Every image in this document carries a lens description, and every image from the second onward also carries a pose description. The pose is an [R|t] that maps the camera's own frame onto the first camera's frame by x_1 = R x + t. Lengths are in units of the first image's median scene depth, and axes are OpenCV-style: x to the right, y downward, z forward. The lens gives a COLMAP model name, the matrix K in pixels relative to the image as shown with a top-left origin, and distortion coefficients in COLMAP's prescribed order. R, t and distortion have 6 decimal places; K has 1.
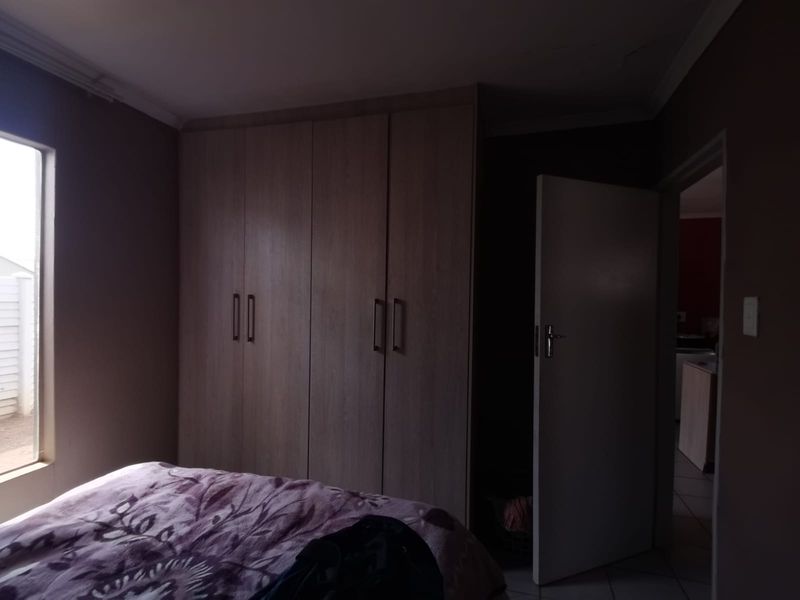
lens RADIAL K [[393.7, 0, 400.1], [0, 393.7, 300.7], [0, 0, 1]] dist [0.024273, -0.020519]
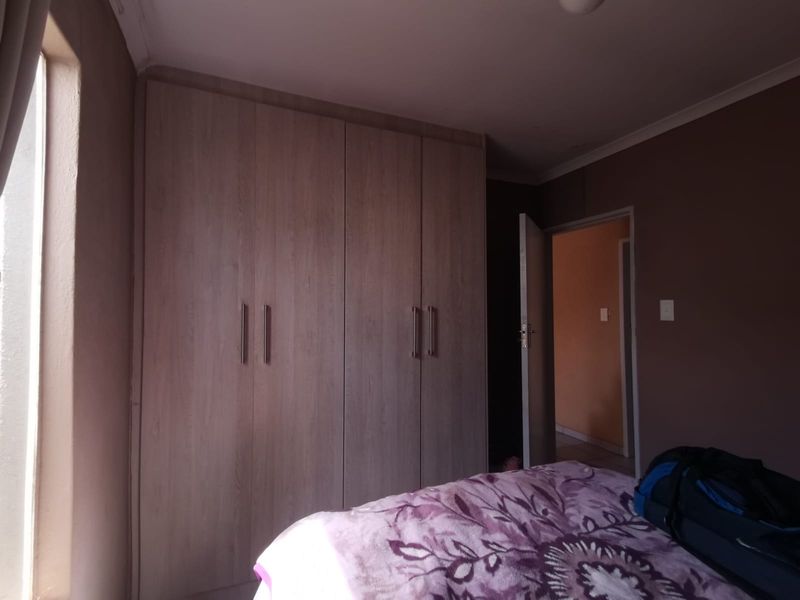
lens RADIAL K [[393.7, 0, 398.8], [0, 393.7, 301.3], [0, 0, 1]] dist [0.024273, -0.020519]
pose [[0.773585, -0.000963, 0.633691, -0.762224], [0.027113, 0.999133, -0.031580, 0.013109], [-0.633112, 0.041611, 0.772941, 0.213317]]
